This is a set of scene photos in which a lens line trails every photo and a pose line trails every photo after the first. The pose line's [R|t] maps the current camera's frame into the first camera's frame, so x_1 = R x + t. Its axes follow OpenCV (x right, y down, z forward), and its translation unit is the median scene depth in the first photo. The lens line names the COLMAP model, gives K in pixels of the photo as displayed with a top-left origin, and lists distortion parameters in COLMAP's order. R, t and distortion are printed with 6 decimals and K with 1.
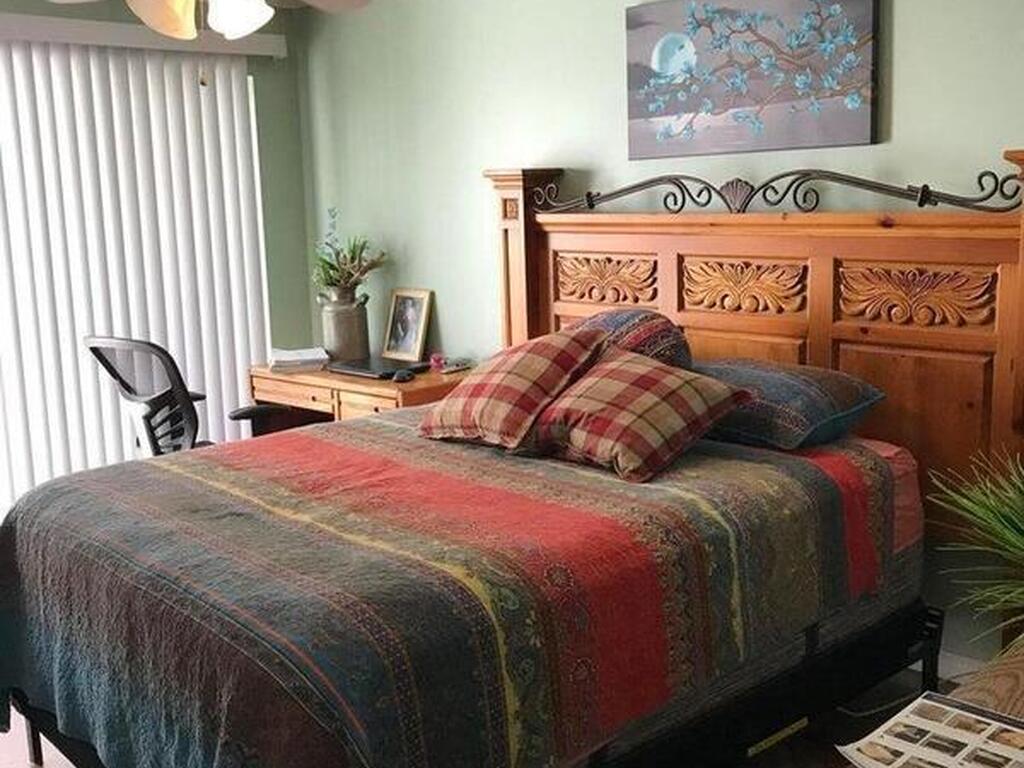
lens RADIAL K [[1116.0, 0, 515.6], [0, 1116.0, 377.1], [0, 0, 1]] dist [0.128924, -0.387140]
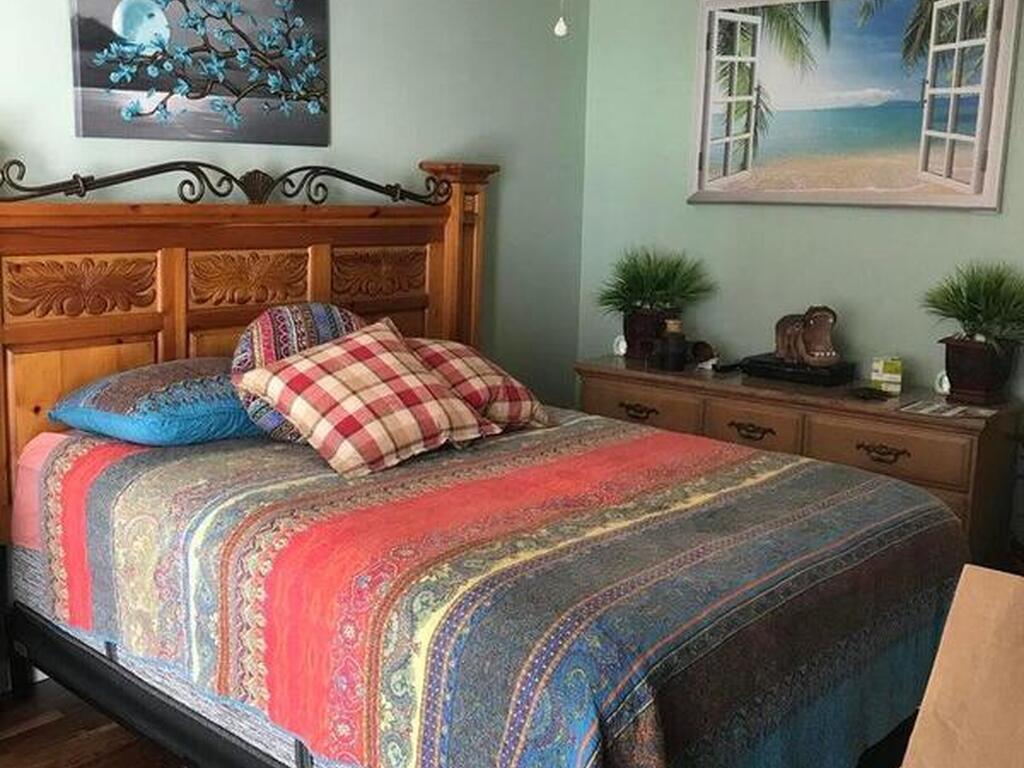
lens RADIAL K [[1116.0, 0, 515.6], [0, 1116.0, 377.1], [0, 0, 1]] dist [0.128924, -0.387140]
pose [[-0.107756, -0.151094, 0.982629, -0.819652], [0.141430, 0.976002, 0.165585, -0.126380], [-0.984066, 0.156816, -0.083801, 0.863647]]
